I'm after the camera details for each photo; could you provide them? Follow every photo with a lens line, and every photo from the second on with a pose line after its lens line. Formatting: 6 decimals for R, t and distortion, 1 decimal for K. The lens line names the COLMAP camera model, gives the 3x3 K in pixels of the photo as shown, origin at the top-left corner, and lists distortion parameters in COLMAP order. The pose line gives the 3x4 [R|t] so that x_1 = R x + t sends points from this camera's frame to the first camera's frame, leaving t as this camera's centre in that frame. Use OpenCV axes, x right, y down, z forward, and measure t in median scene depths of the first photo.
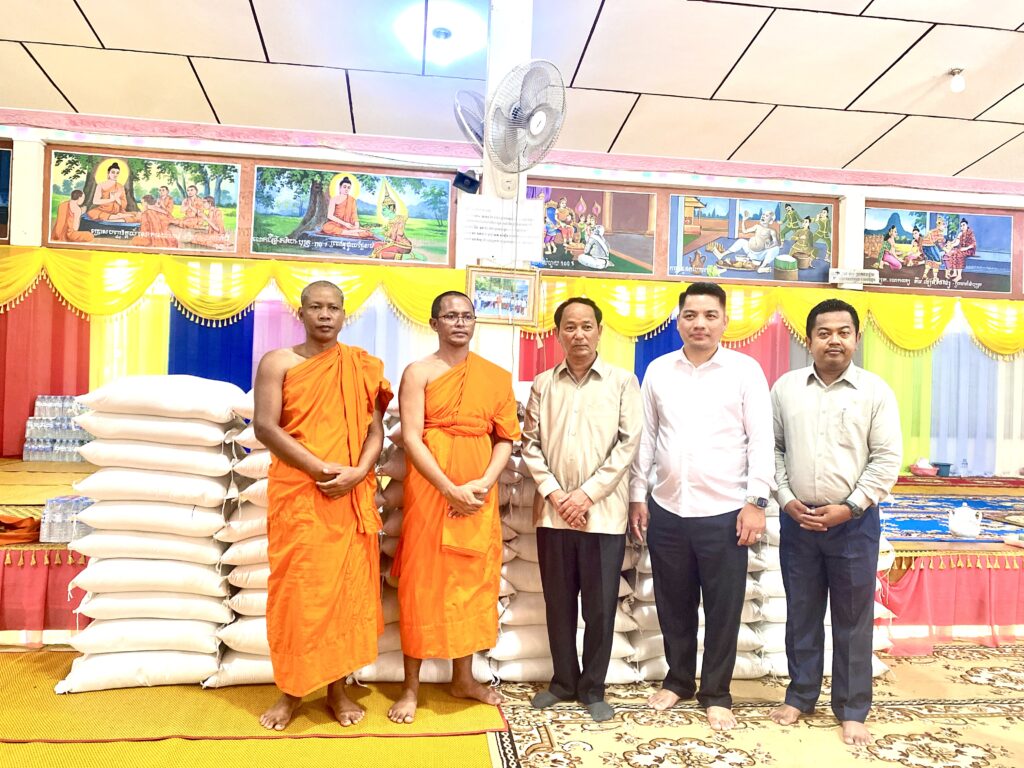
lens RADIAL K [[783.6, 0, 514.8], [0, 783.6, 380.1], [0, 0, 1]] dist [0.015945, -0.021005]
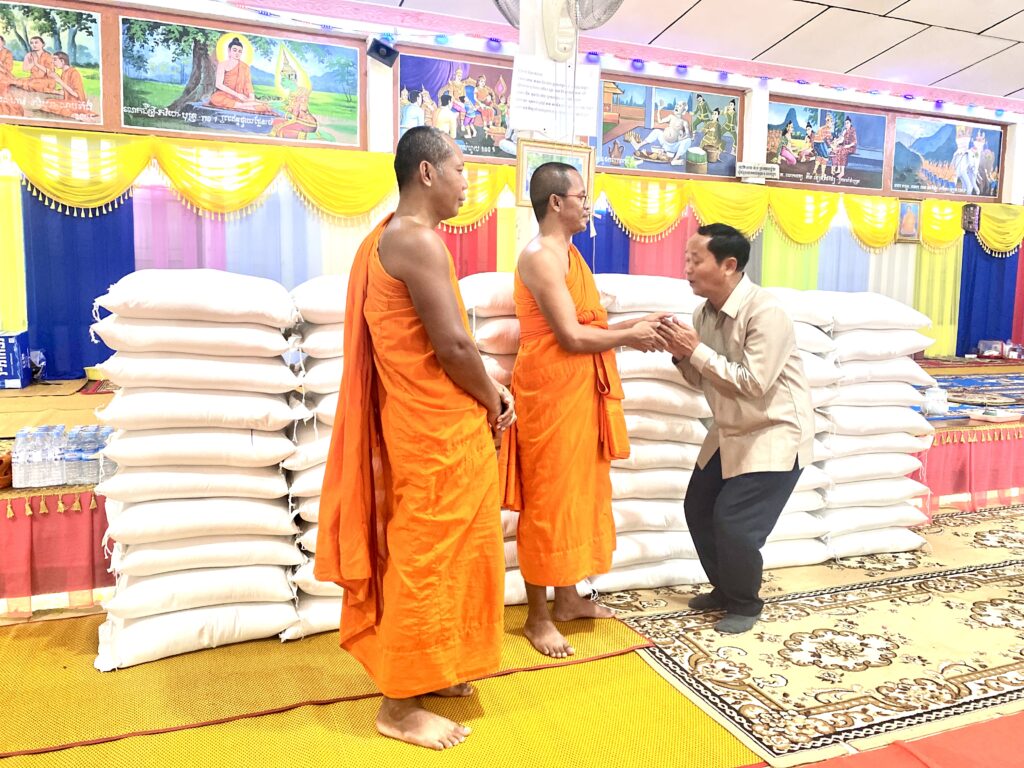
lens RADIAL K [[783.6, 0, 512.0], [0, 783.6, 378.4], [0, 0, 1]] dist [0.015945, -0.021005]
pose [[0.968849, -0.044732, 0.243581, -0.152789], [0.014305, 0.992019, 0.125277, 0.004053], [-0.247241, -0.117890, 0.961756, 0.070095]]
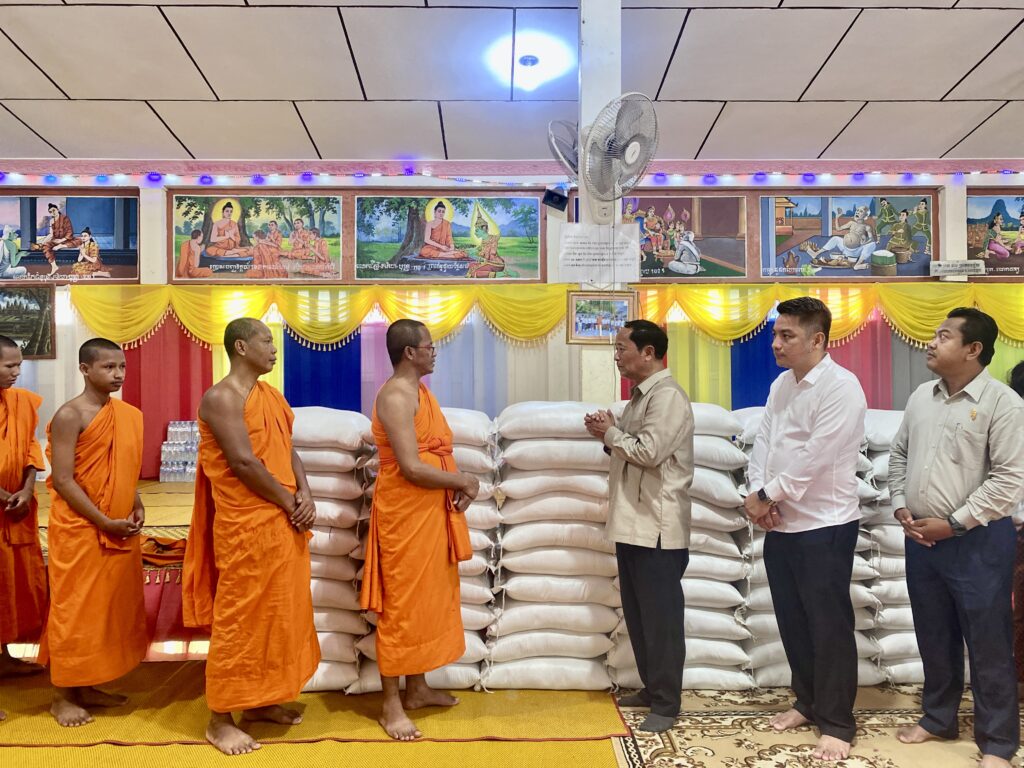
lens RADIAL K [[783.6, 0, 518.7], [0, 783.6, 379.2], [0, 0, 1]] dist [0.015945, -0.021005]
pose [[0.993472, -0.041515, -0.106257, -0.010528], [0.041191, 0.999138, -0.005245, -0.013065], [0.106383, 0.000834, 0.994325, -0.025952]]
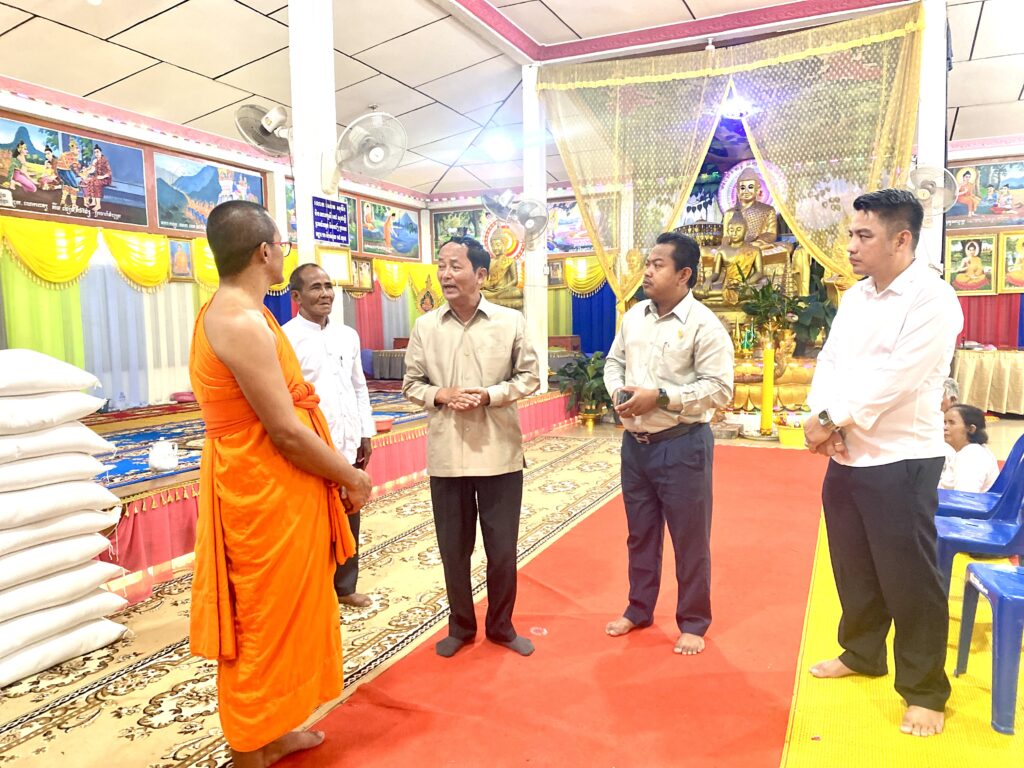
lens RADIAL K [[783.6, 0, 515.5], [0, 783.6, 386.8], [0, 0, 1]] dist [0.015945, -0.021005]
pose [[0.511251, -0.114408, 0.851782, -0.023734], [0.033629, 0.993004, 0.113192, -0.003159], [-0.858773, -0.029225, 0.511522, 0.066370]]
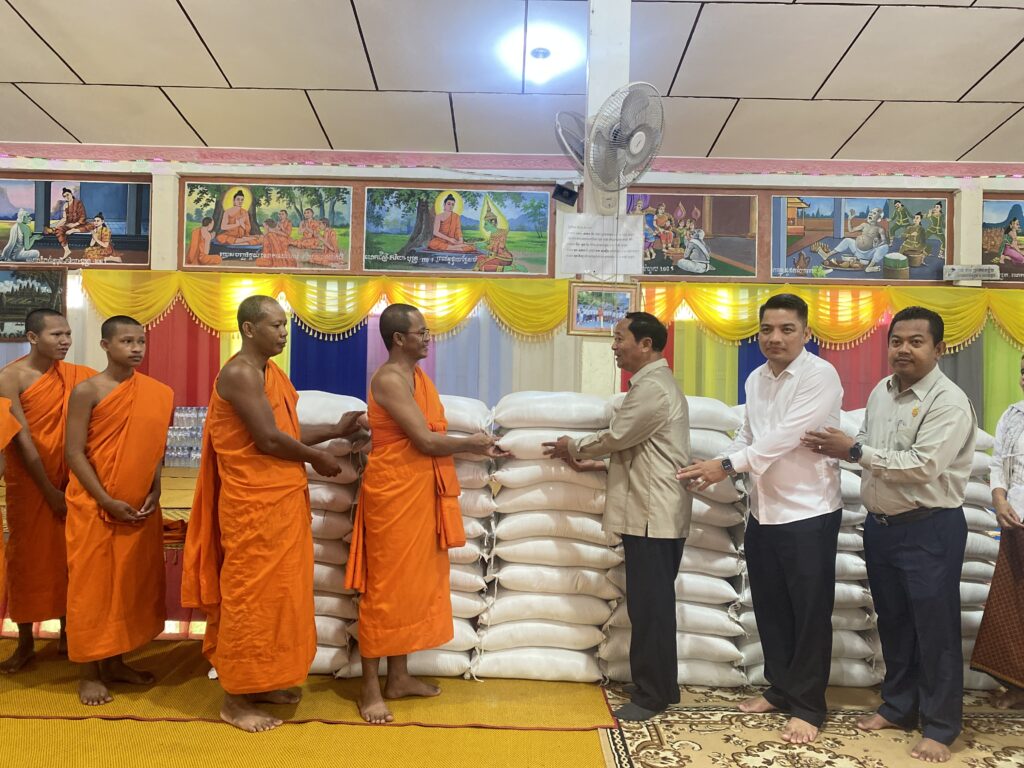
lens RADIAL K [[783.6, 0, 514.7], [0, 783.6, 379.5], [0, 0, 1]] dist [0.015945, -0.021005]
pose [[0.991959, -0.015807, -0.125567, -0.002763], [0.015323, 0.999871, -0.004820, -0.006018], [0.125627, 0.002857, 0.992073, -0.022904]]
